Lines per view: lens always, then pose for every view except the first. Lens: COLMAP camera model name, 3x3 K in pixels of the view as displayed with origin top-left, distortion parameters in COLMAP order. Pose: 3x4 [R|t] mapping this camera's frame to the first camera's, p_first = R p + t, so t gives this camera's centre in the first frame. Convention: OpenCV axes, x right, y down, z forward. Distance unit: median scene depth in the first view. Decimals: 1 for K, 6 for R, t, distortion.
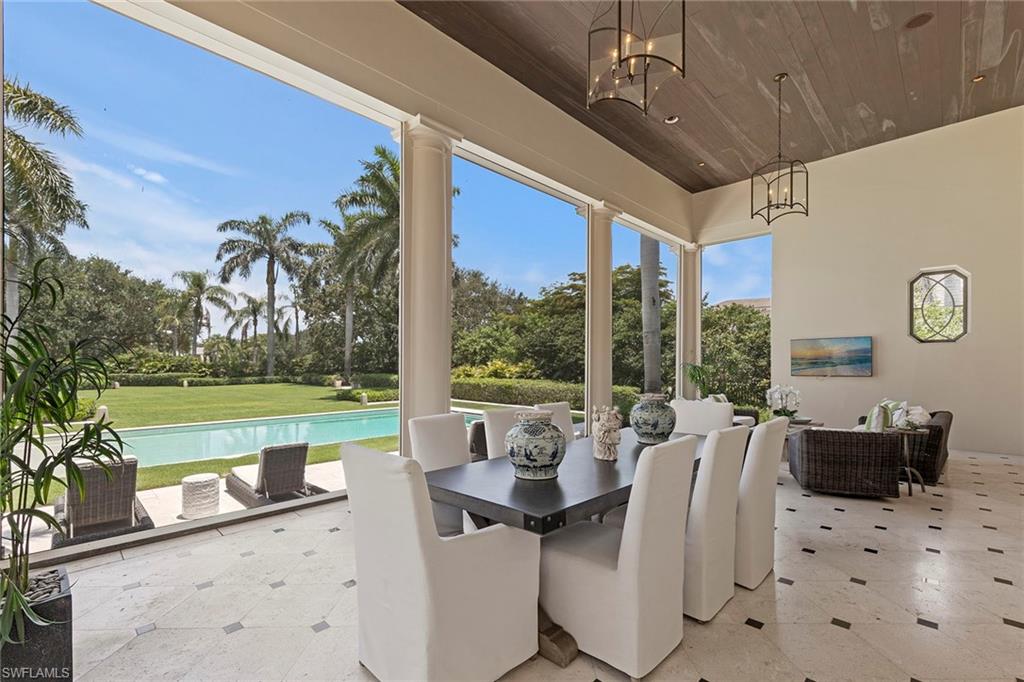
lens RADIAL K [[449.9, 0, 512.6], [0, 449.9, 362.4], [0, 0, 1]] dist [-0.001799, -0.000237]
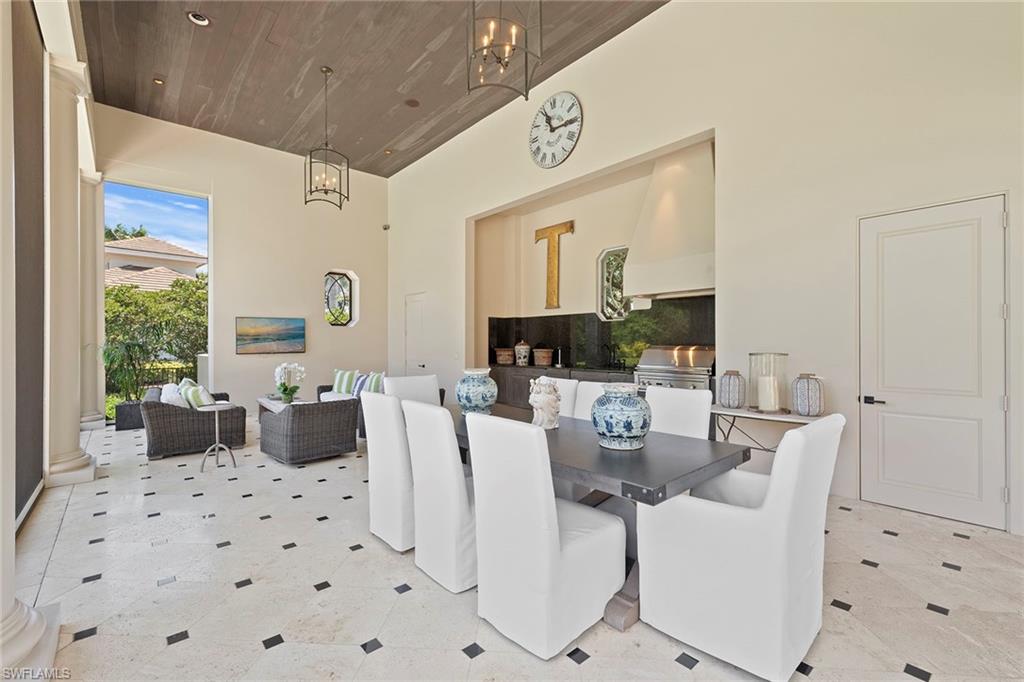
lens RADIAL K [[438.5, 0, 510.1], [0, 438.5, 346.3], [0, 0, 1]] dist [0.002592, 0.000314]
pose [[0.073321, -0.009544, 0.997263, -0.316150], [-0.000249, 0.999954, 0.009588, 0.003749], [-0.997308, -0.000951, 0.073315, 0.380833]]
